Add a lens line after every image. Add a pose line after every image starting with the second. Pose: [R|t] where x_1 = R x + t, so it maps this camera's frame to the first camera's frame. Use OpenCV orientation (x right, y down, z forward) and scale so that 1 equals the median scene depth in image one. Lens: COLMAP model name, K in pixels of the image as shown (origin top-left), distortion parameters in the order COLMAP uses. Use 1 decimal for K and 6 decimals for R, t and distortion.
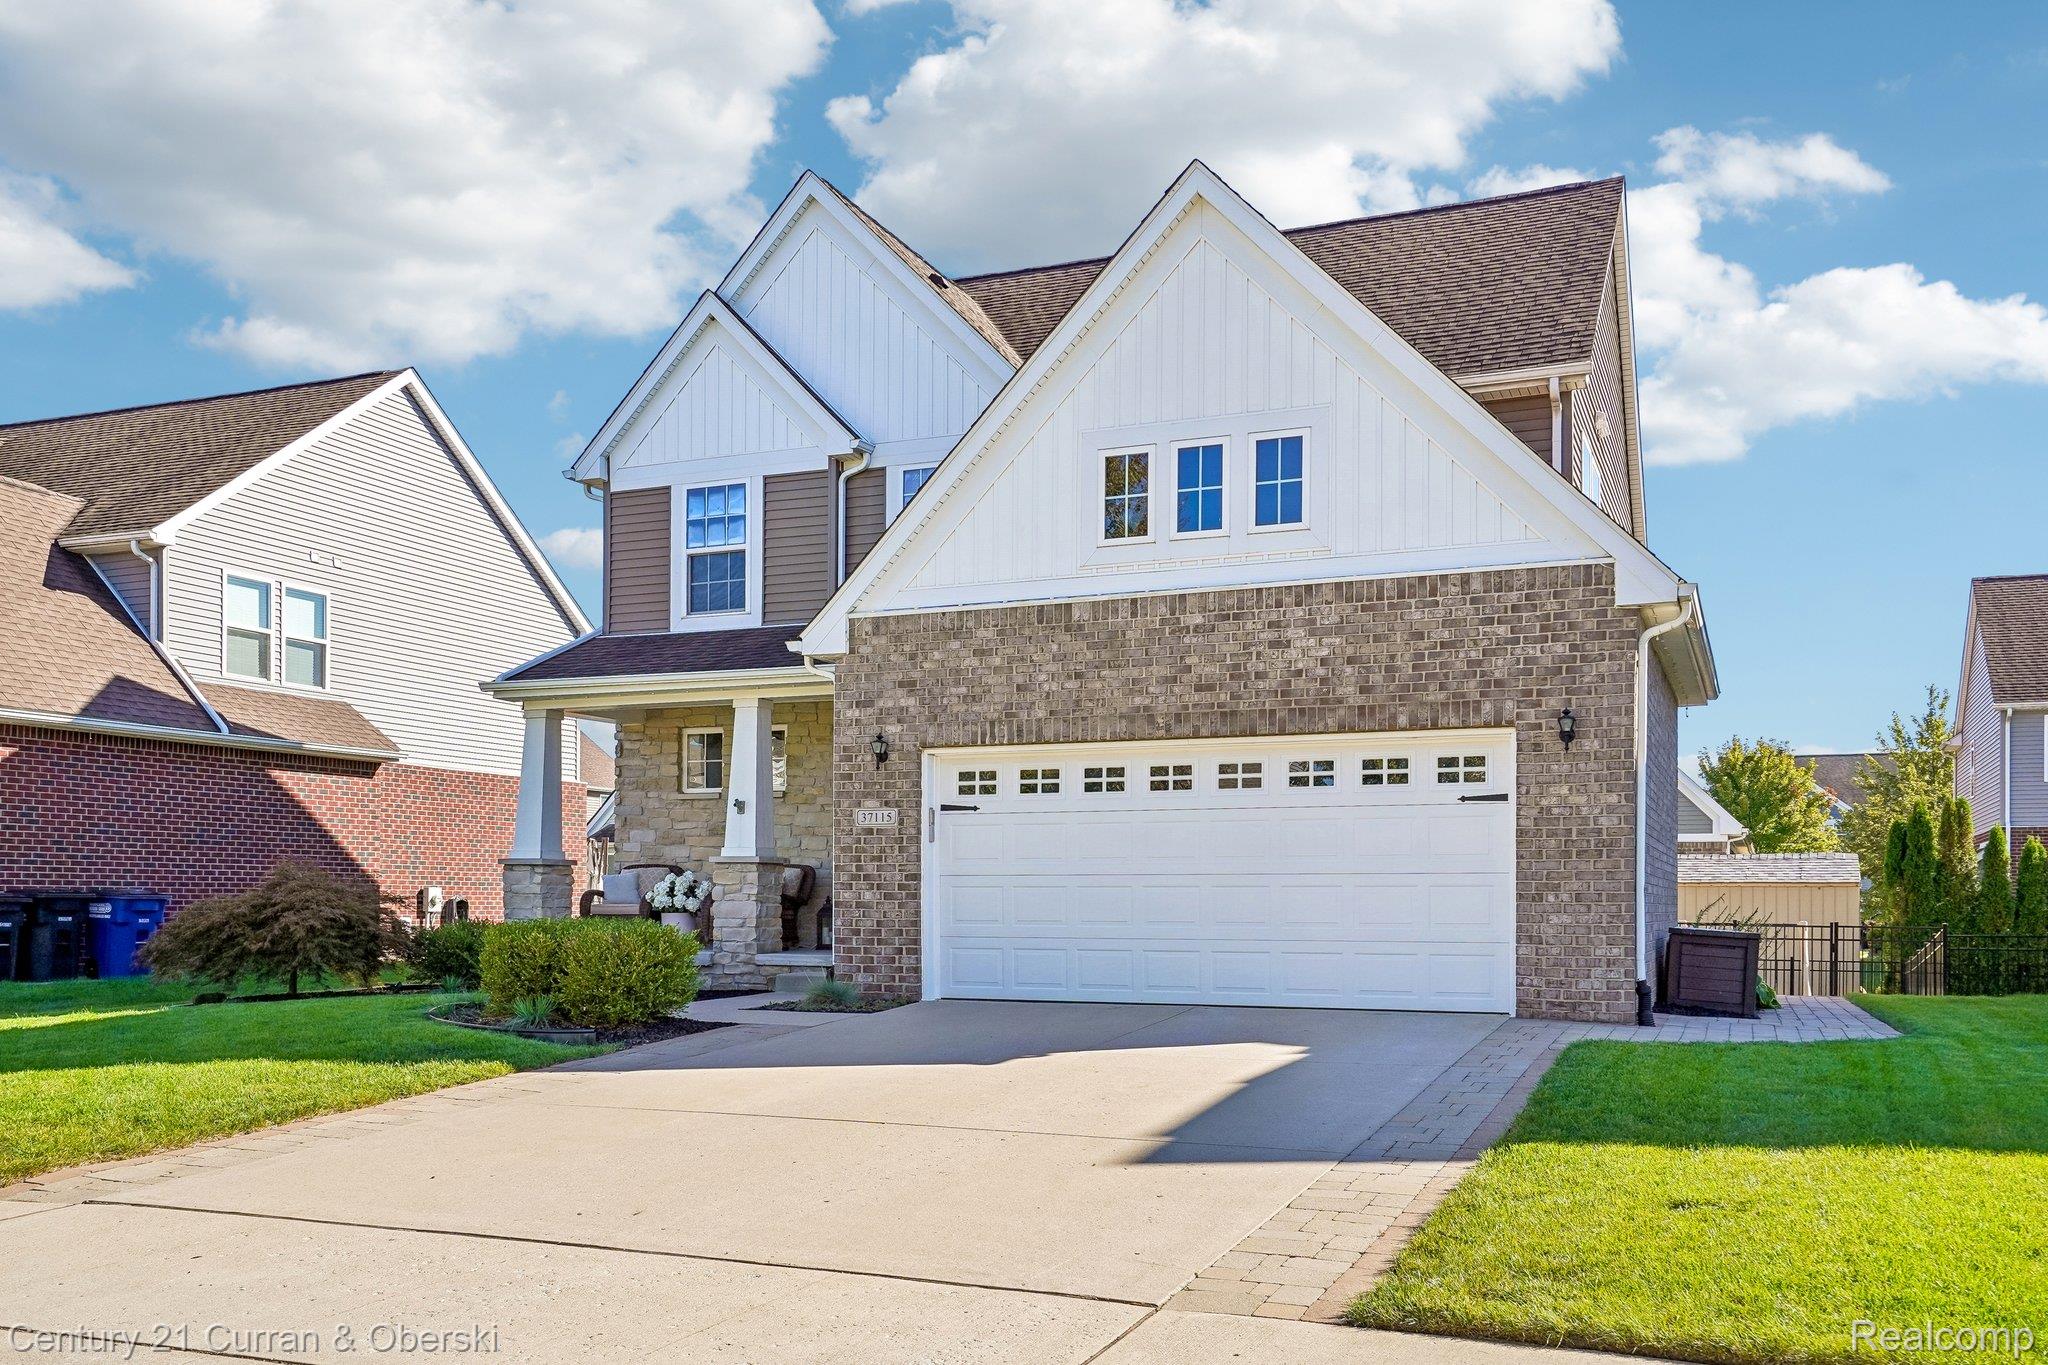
lens RADIAL K [[1754.4, 0, 1031.7], [0, 1754.4, 978.5], [0, 0, 1]] dist [0.032595, -0.000432]
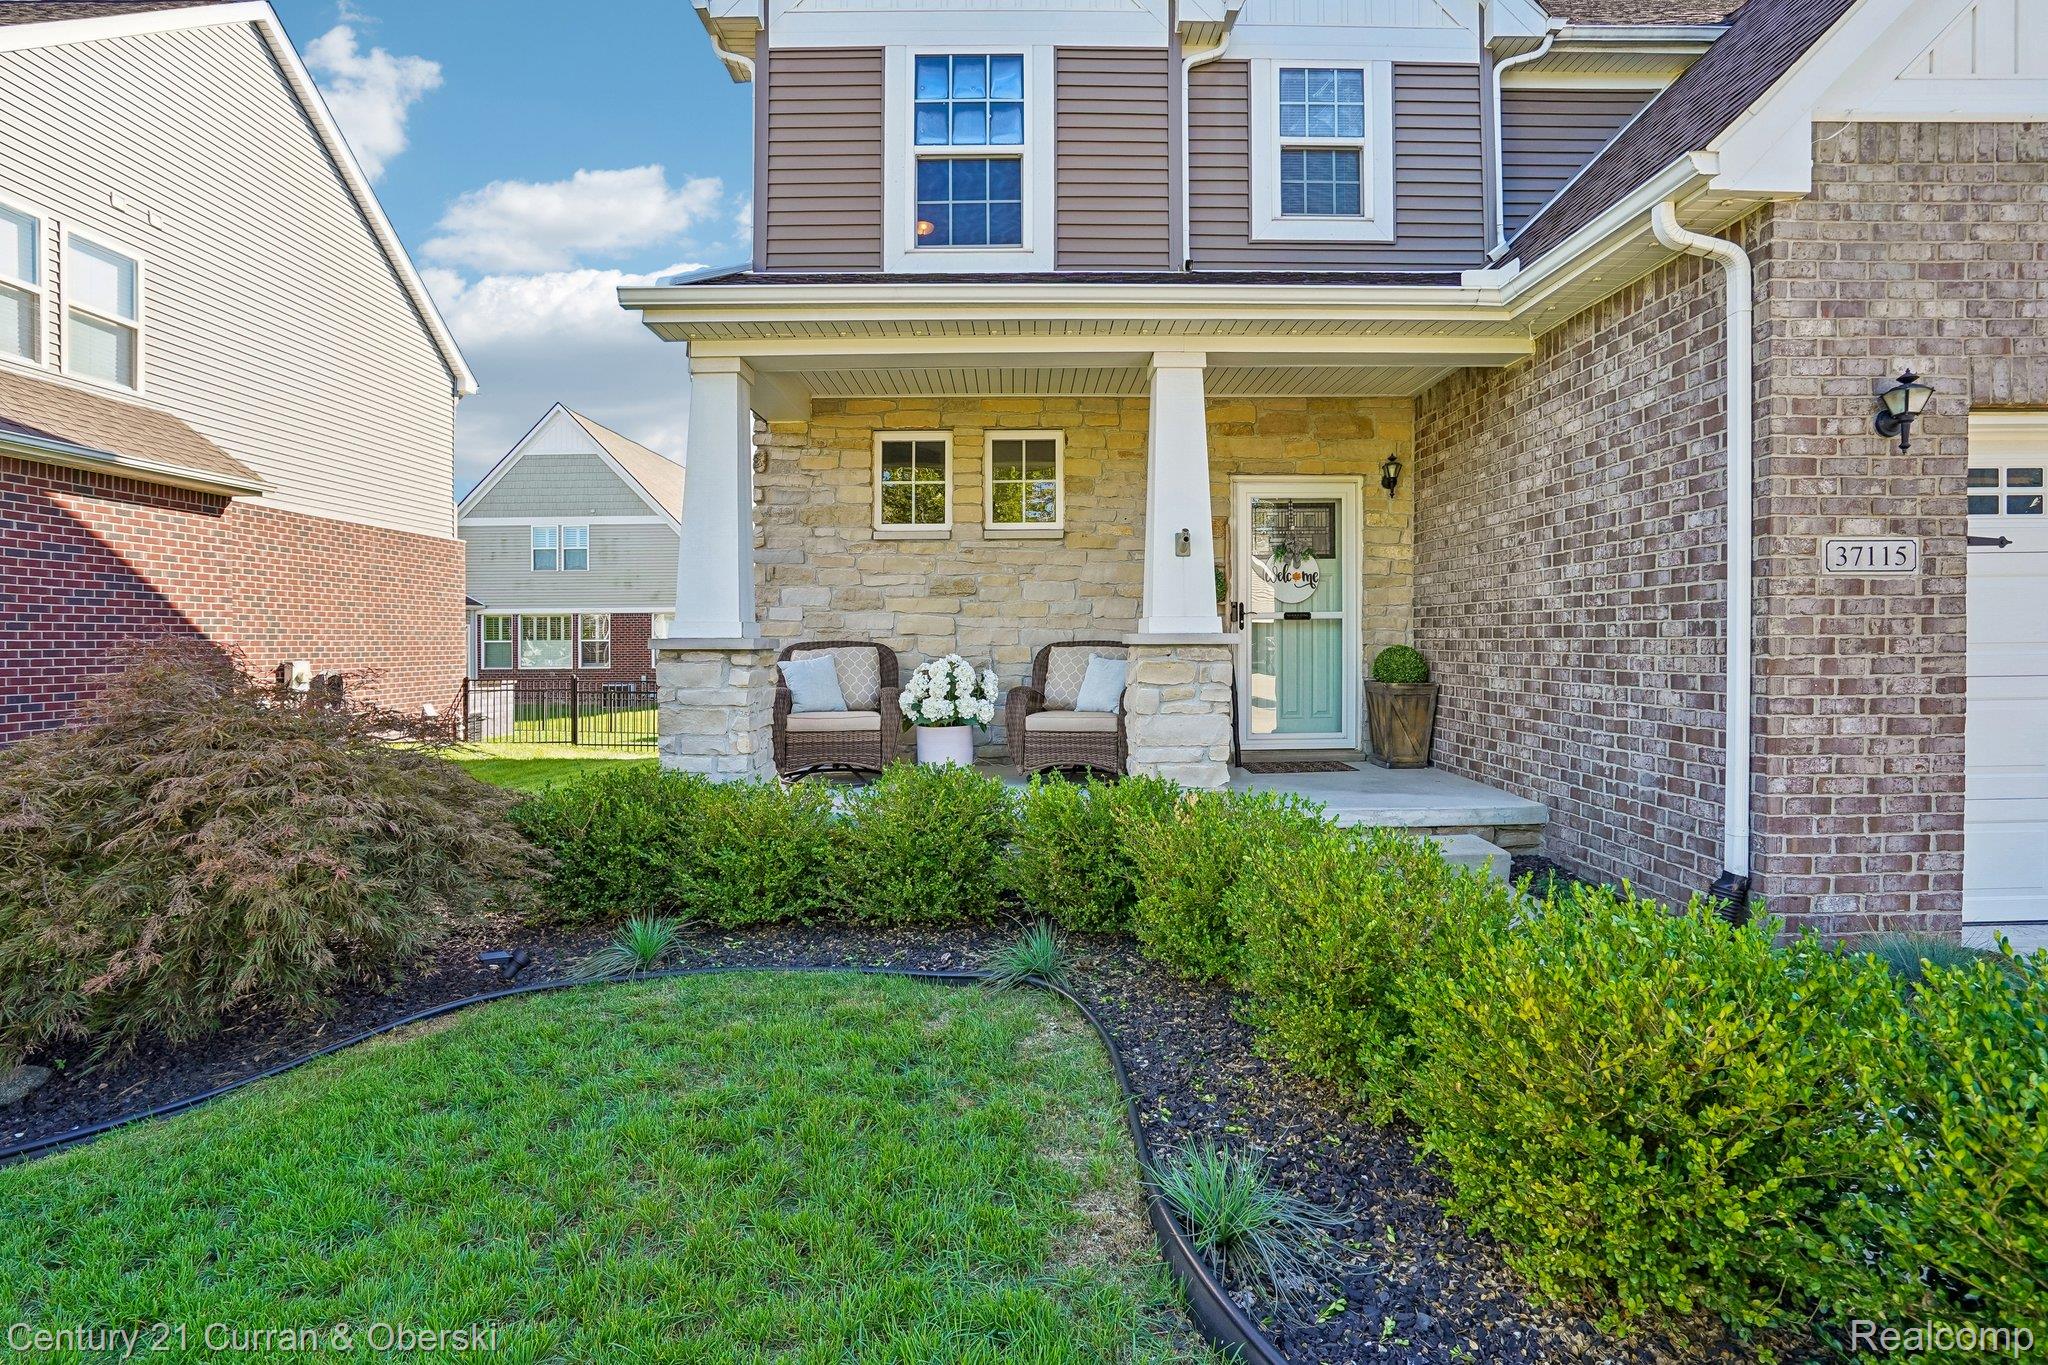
lens RADIAL K [[984.3, 0, 1021.2], [0, 984.3, 664.7], [0, 0, 1]] dist [-0.052671, 0.021449]
pose [[0.914393, -0.018701, 0.404396, -0.393276], [0.026843, 0.999535, -0.014471, -0.065565], [-0.403938, 0.024087, 0.914469, 0.859935]]
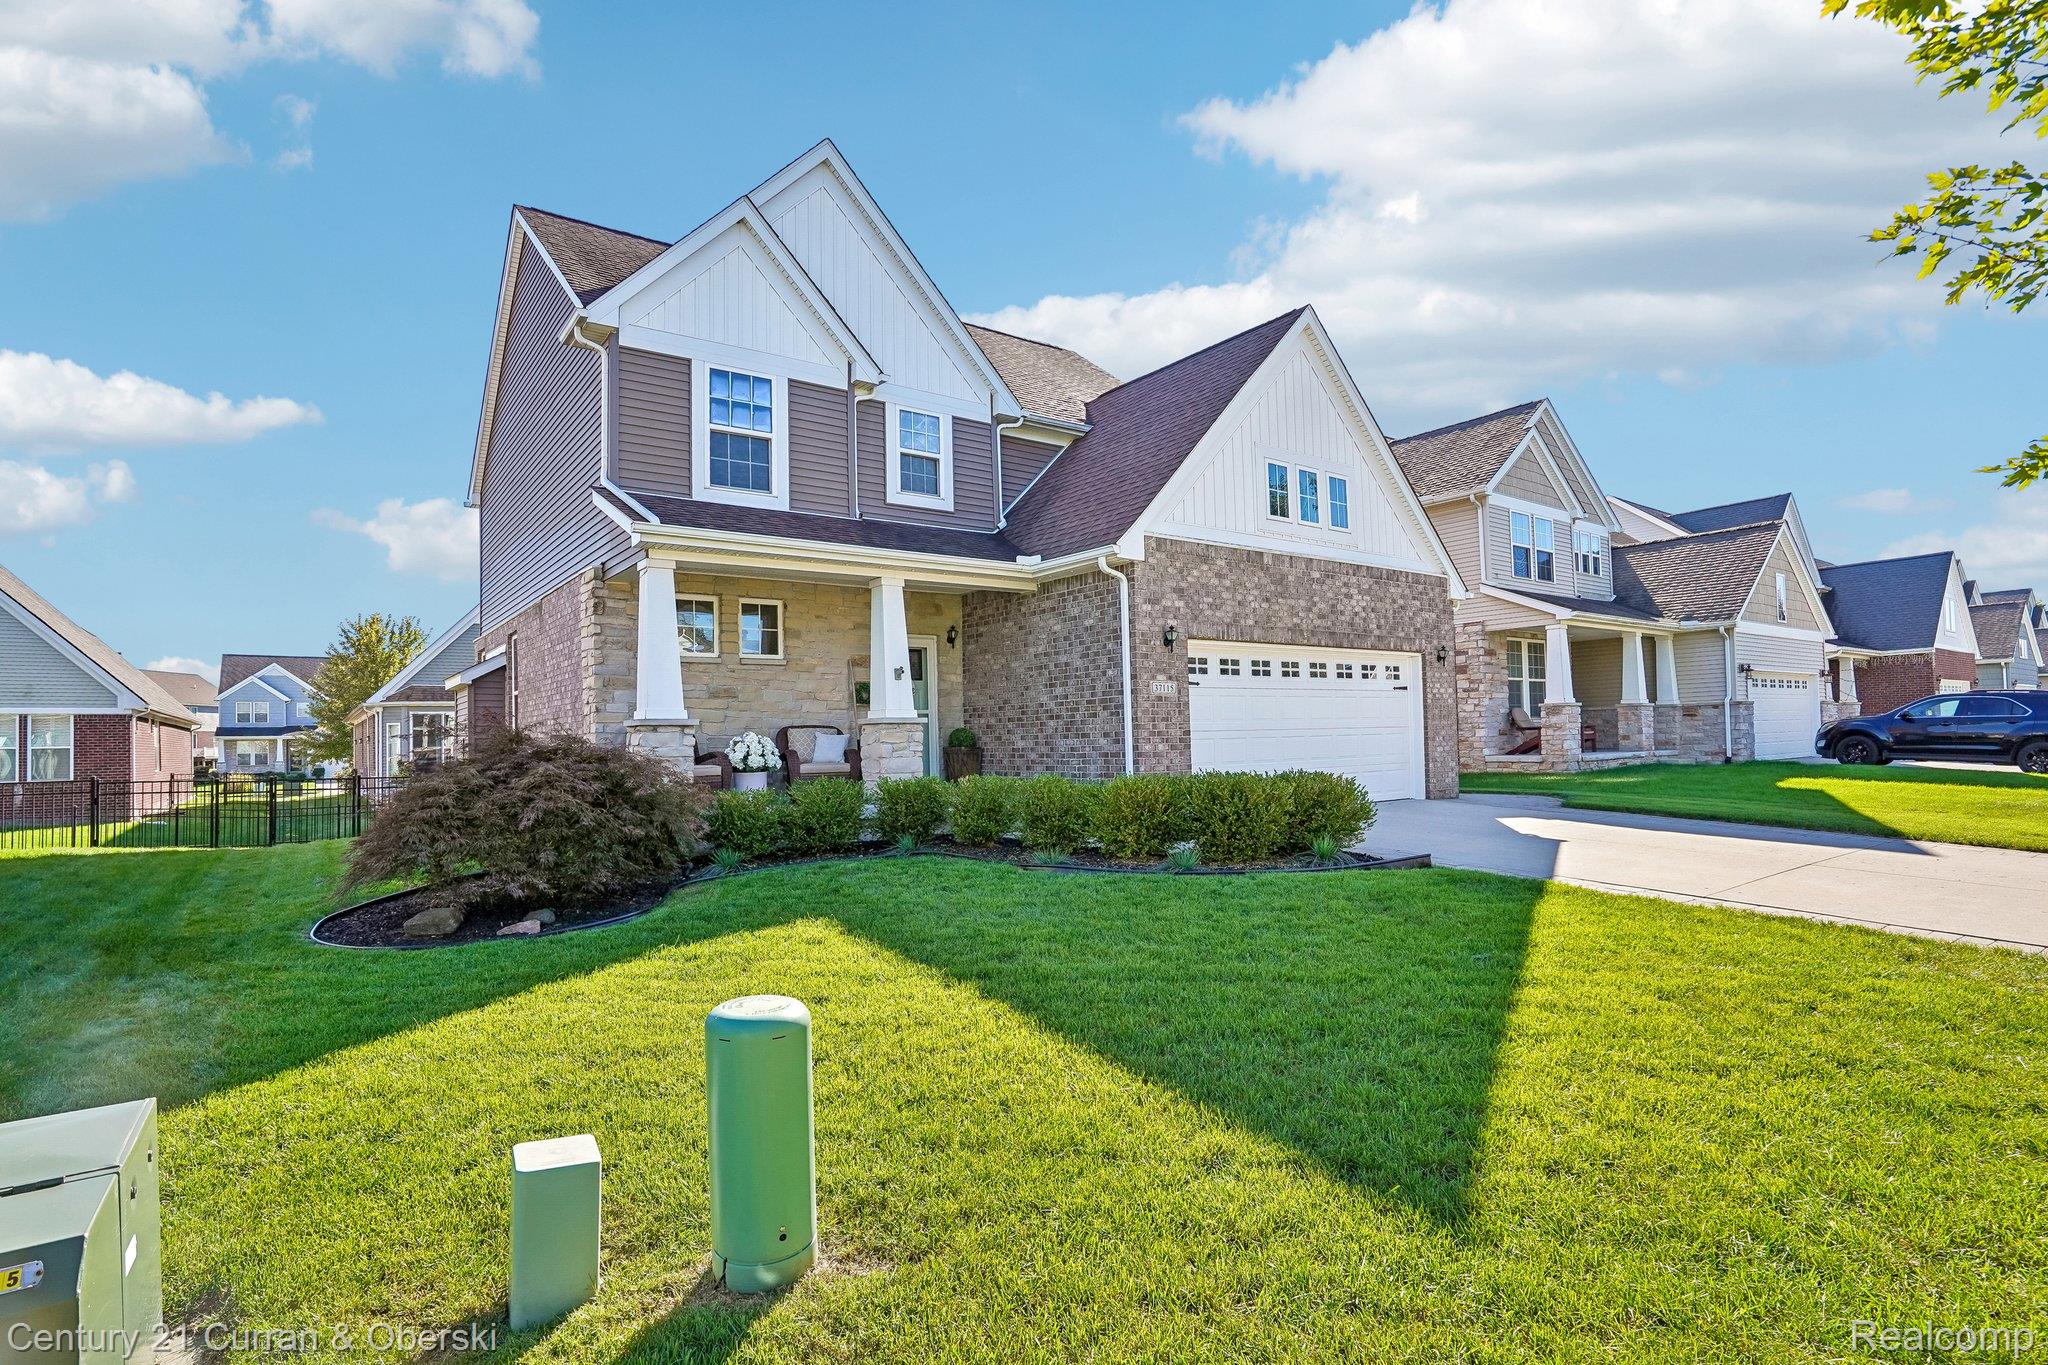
lens RADIAL K [[1024.3, 0, 1014.4], [0, 1024.3, 730.6], [0, 0, 1]] dist [-0.002078, 0.000264]
pose [[0.506469, -0.003325, 0.862252, -0.806890], [0.060339, 0.997678, -0.031595, -0.042176], [-0.860144, 0.068029, 0.505494, 0.708818]]
